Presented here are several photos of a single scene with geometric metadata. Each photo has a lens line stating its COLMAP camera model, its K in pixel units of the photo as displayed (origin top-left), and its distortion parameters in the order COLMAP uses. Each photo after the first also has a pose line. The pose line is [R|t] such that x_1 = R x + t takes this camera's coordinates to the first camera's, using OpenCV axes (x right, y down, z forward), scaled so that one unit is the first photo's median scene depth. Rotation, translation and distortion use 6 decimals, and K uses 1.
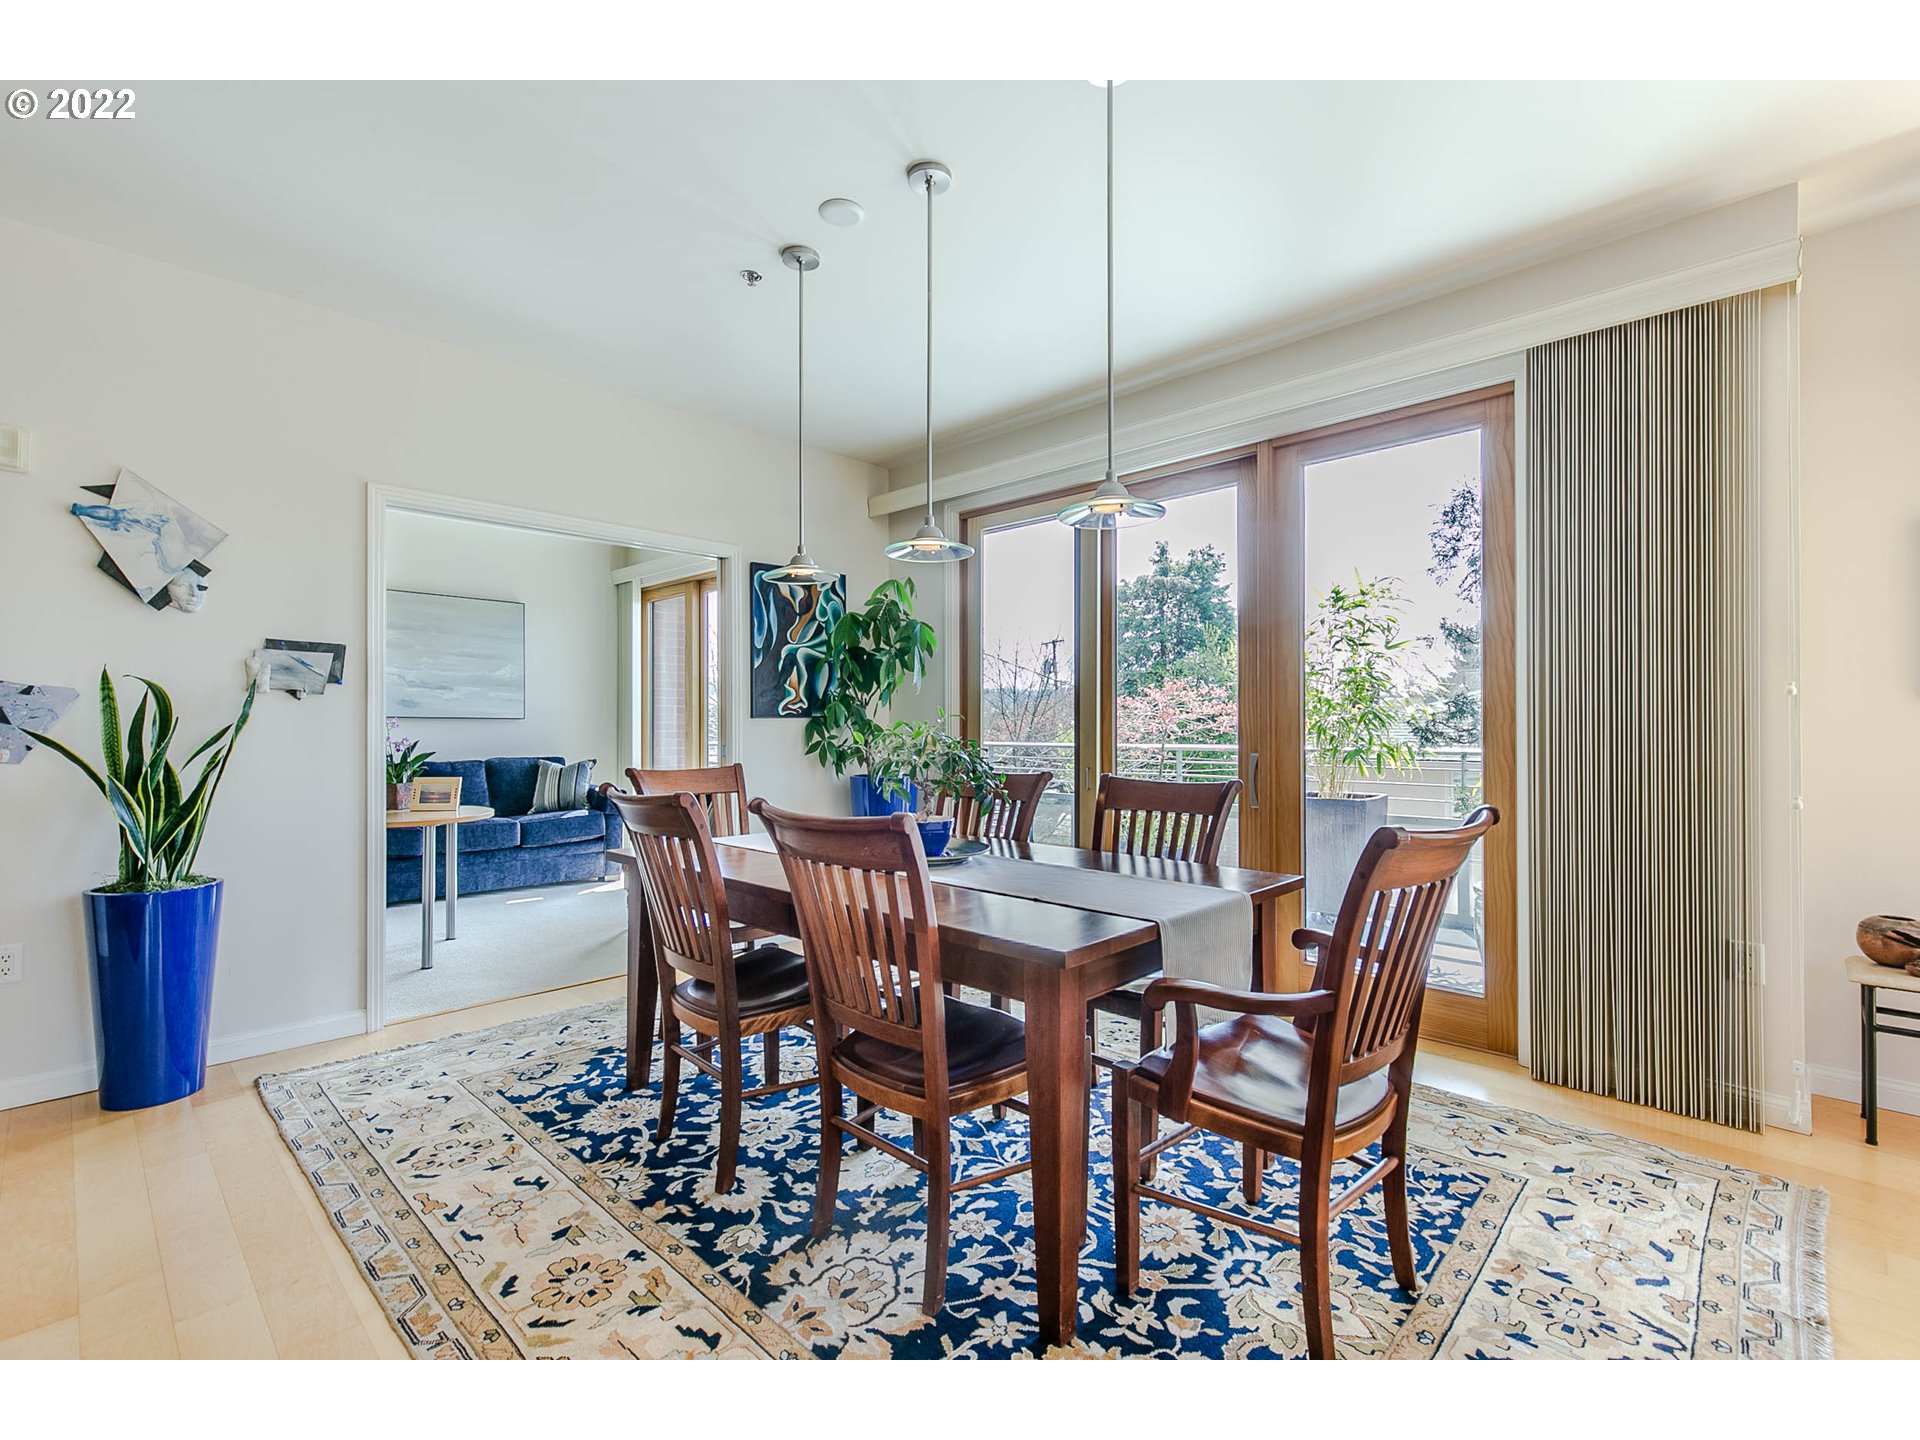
lens RADIAL K [[866.8, 0, 960.8], [0, 866.8, 713.4], [0, 0, 1]] dist [0.009965, -0.000565]
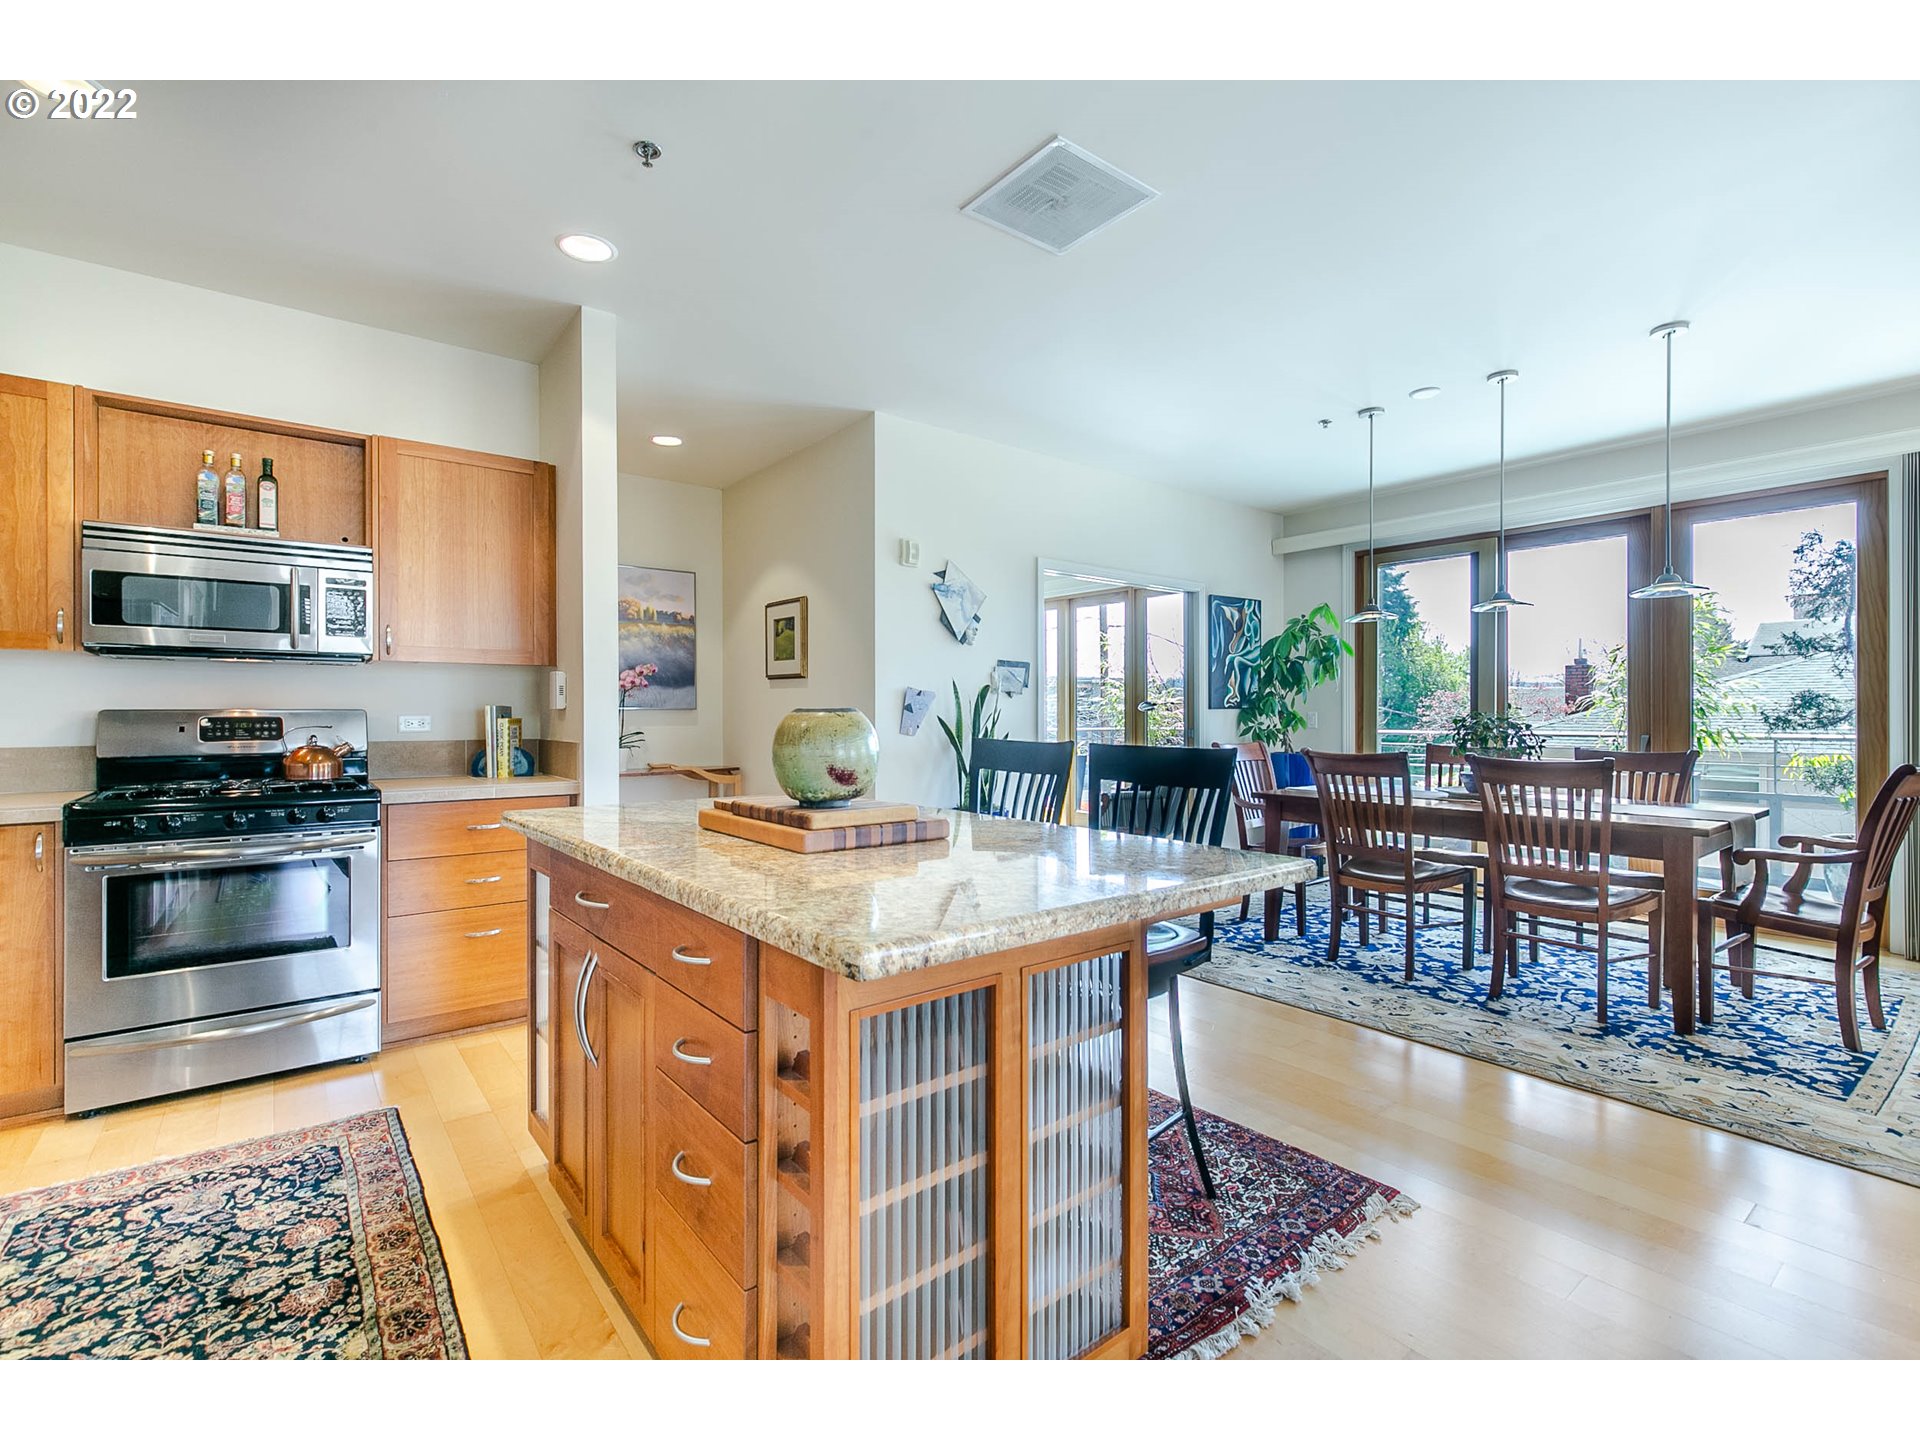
lens RADIAL K [[870.5, 0, 963.5], [0, 870.5, 712.2], [0, 0, 1]] dist [0.003840, -0.000023]
pose [[0.991137, 0.000215, -0.132844, -0.442172], [0.001054, 0.999955, 0.009481, -0.003286], [0.132840, -0.009537, 0.991092, -0.405143]]
